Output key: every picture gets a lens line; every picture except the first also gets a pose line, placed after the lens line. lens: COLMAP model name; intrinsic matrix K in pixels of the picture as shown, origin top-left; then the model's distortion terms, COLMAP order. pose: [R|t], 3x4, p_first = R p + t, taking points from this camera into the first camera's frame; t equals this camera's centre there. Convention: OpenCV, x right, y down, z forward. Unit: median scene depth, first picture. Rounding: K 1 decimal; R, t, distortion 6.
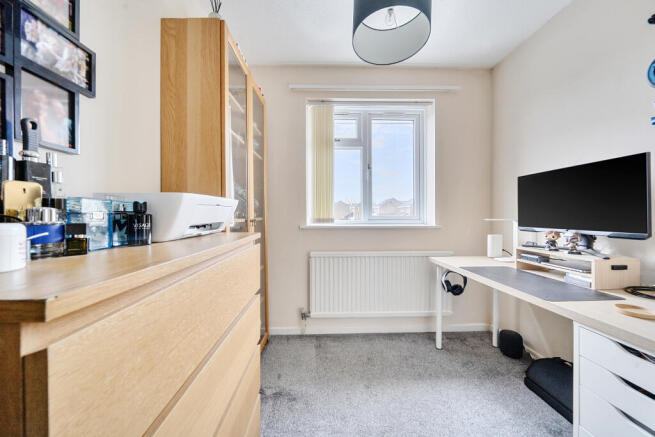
lens RADIAL K [[223.9, 0, 330.6], [0, 223.9, 220.3], [0, 0, 1]] dist [-0.004481, -0.000263]
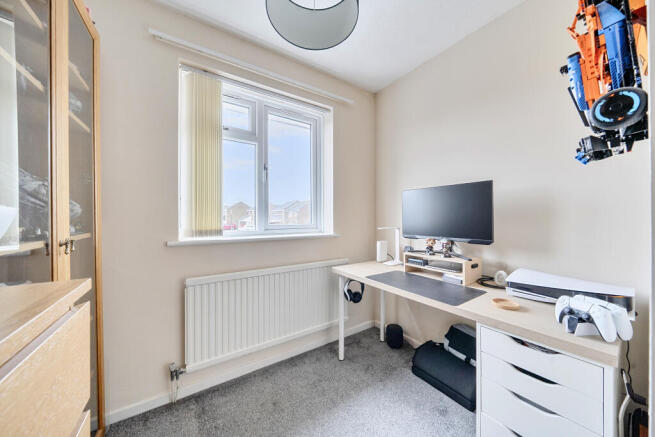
lens RADIAL K [[223.9, 0, 330.6], [0, 223.9, 220.3], [0, 0, 1]] dist [-0.004481, -0.000263]
pose [[0.857804, -0.001287, 0.513975, -0.062725], [0.010081, 0.999847, -0.014321, -0.027157], [-0.513878, 0.017466, 0.857685, 0.173799]]
